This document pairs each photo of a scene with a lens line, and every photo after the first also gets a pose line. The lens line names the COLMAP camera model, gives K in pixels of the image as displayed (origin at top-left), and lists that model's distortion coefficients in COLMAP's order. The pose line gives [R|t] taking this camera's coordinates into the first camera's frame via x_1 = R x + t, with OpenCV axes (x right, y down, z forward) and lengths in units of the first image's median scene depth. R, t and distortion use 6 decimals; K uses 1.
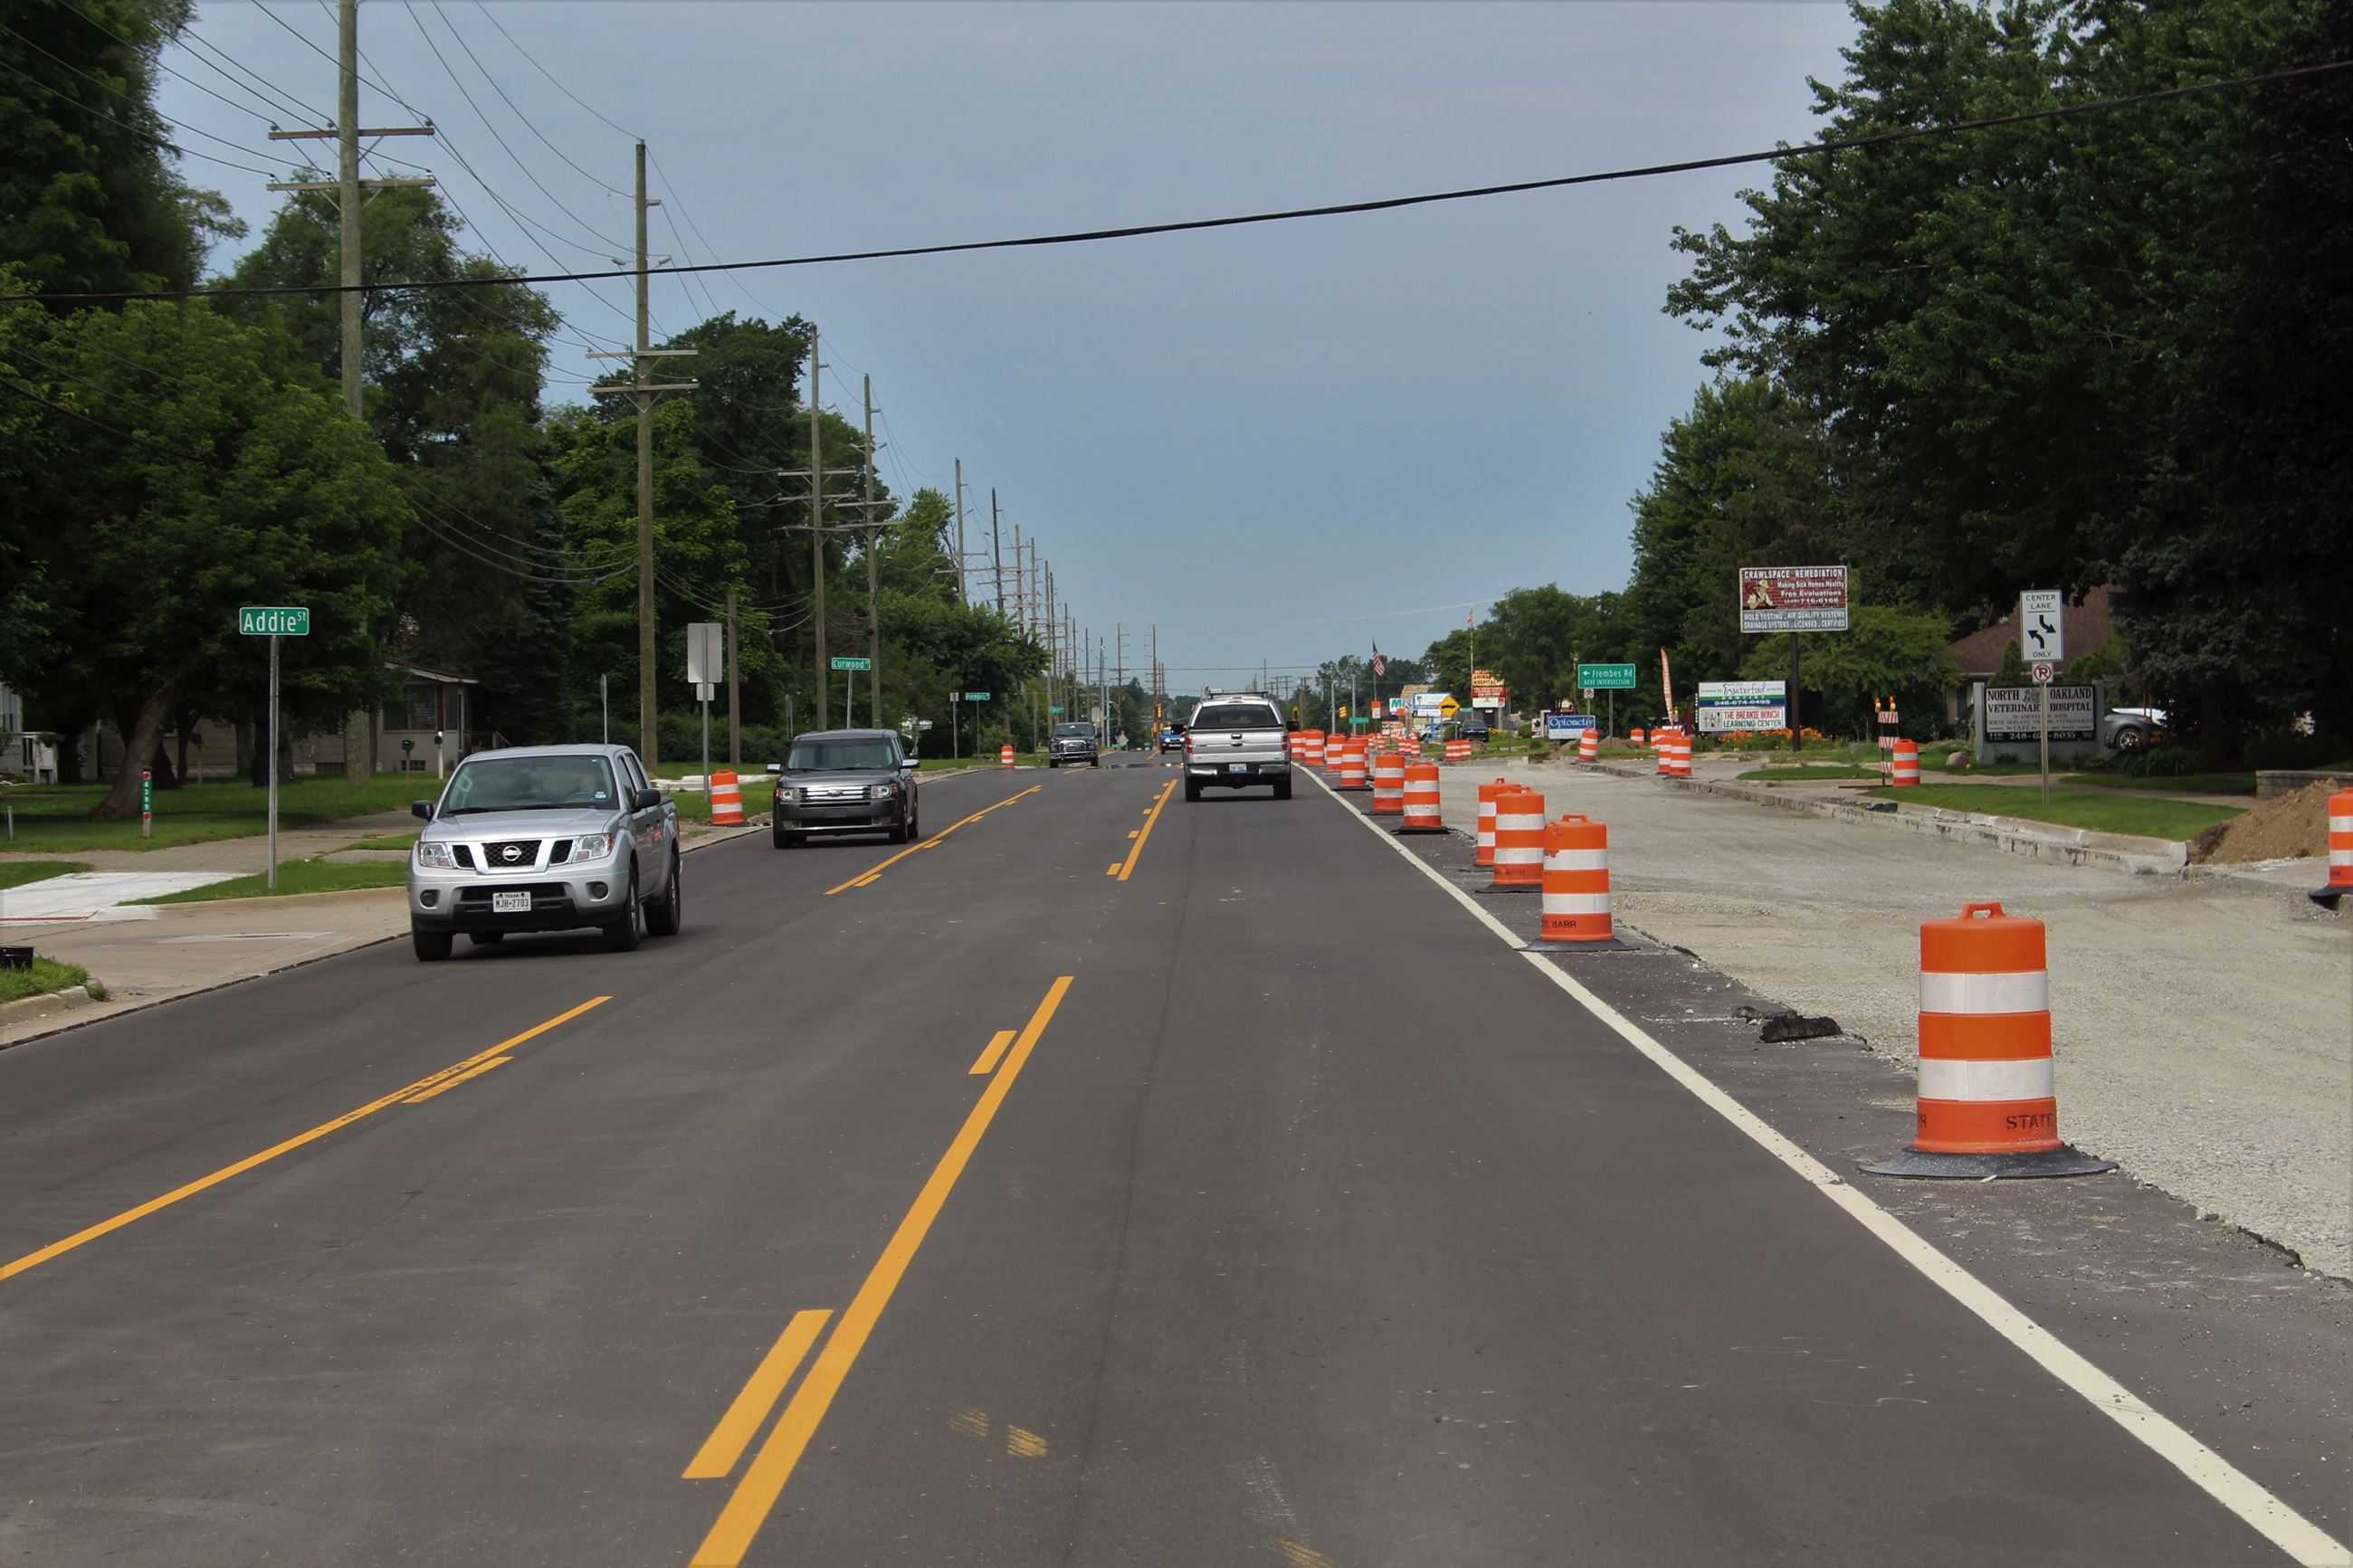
lens RADIAL K [[4277.9, 0, 1176.5], [0, 4277.9, 784.0], [0, 0, 1]] dist [0.007573, -0.107577]
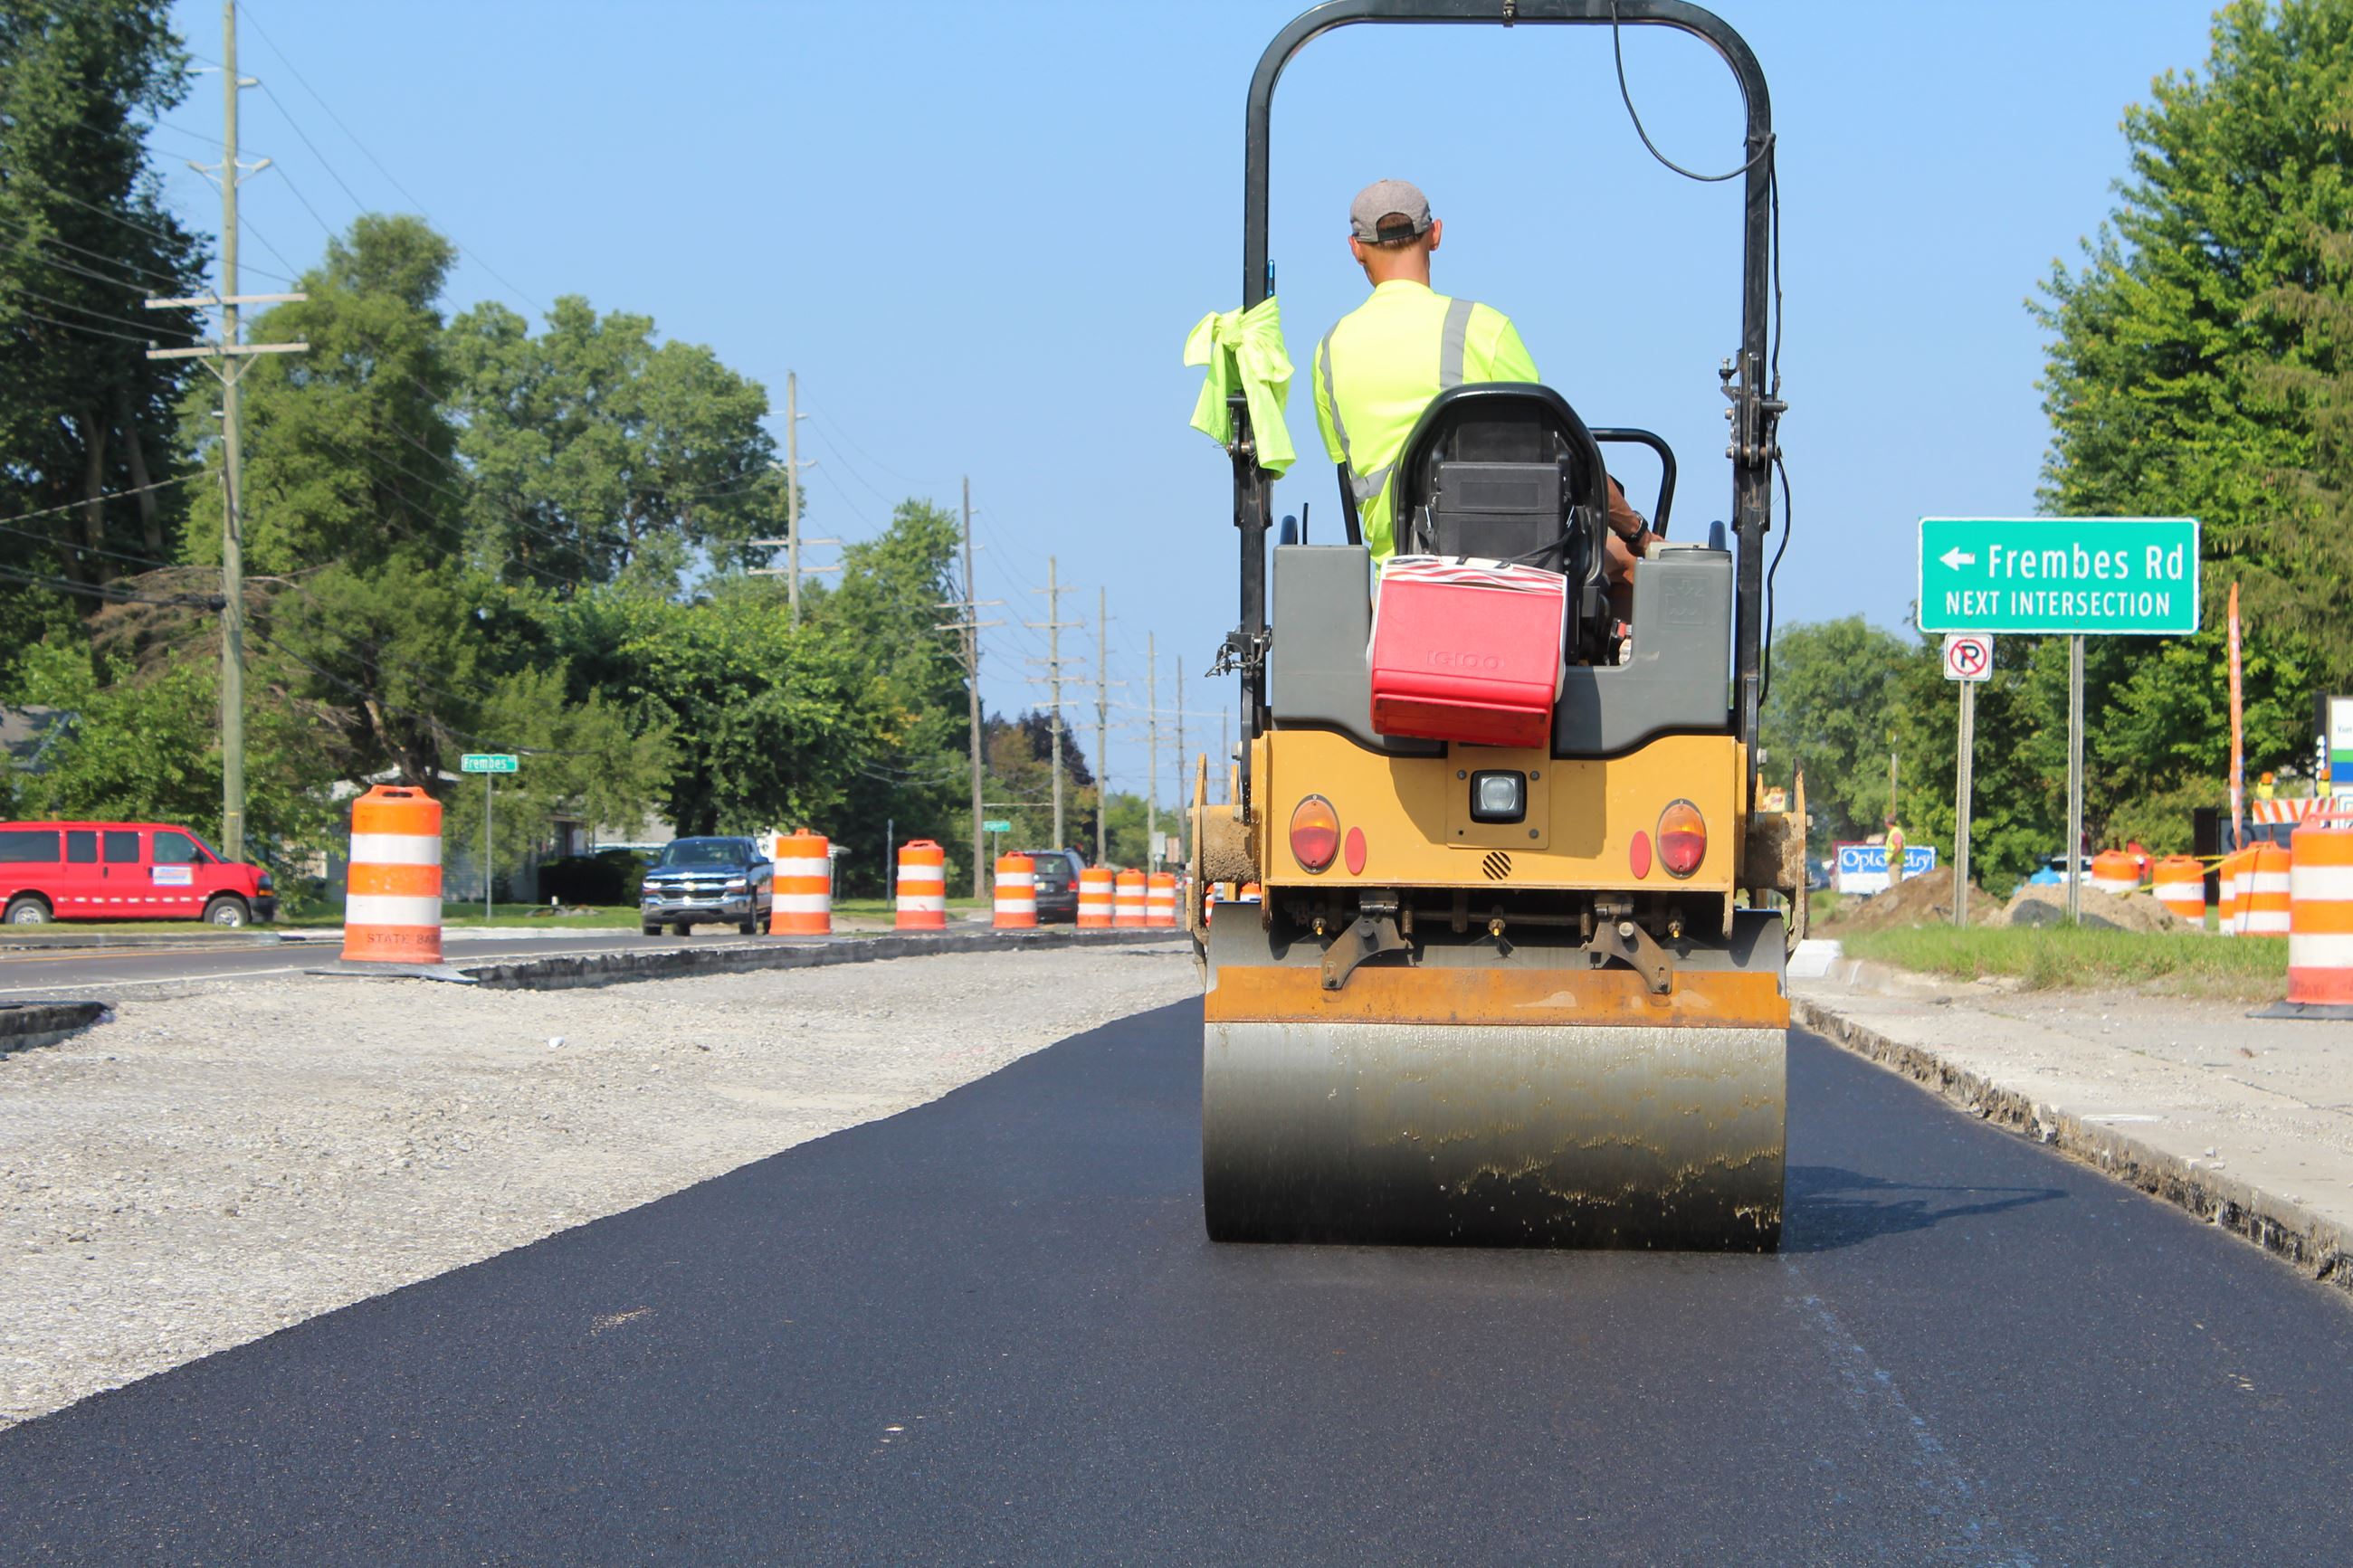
lens RADIAL K [[4932.6, 0, 1209.1], [0, 4932.6, 892.0], [0, 0, 1]] dist [0.018735, -0.069240]
pose [[0.998825, 0.019533, -0.044359, 0.074496], [-0.019947, 0.999761, -0.008912, -0.007515], [0.044174, 0.009787, 0.998976, 0.802845]]
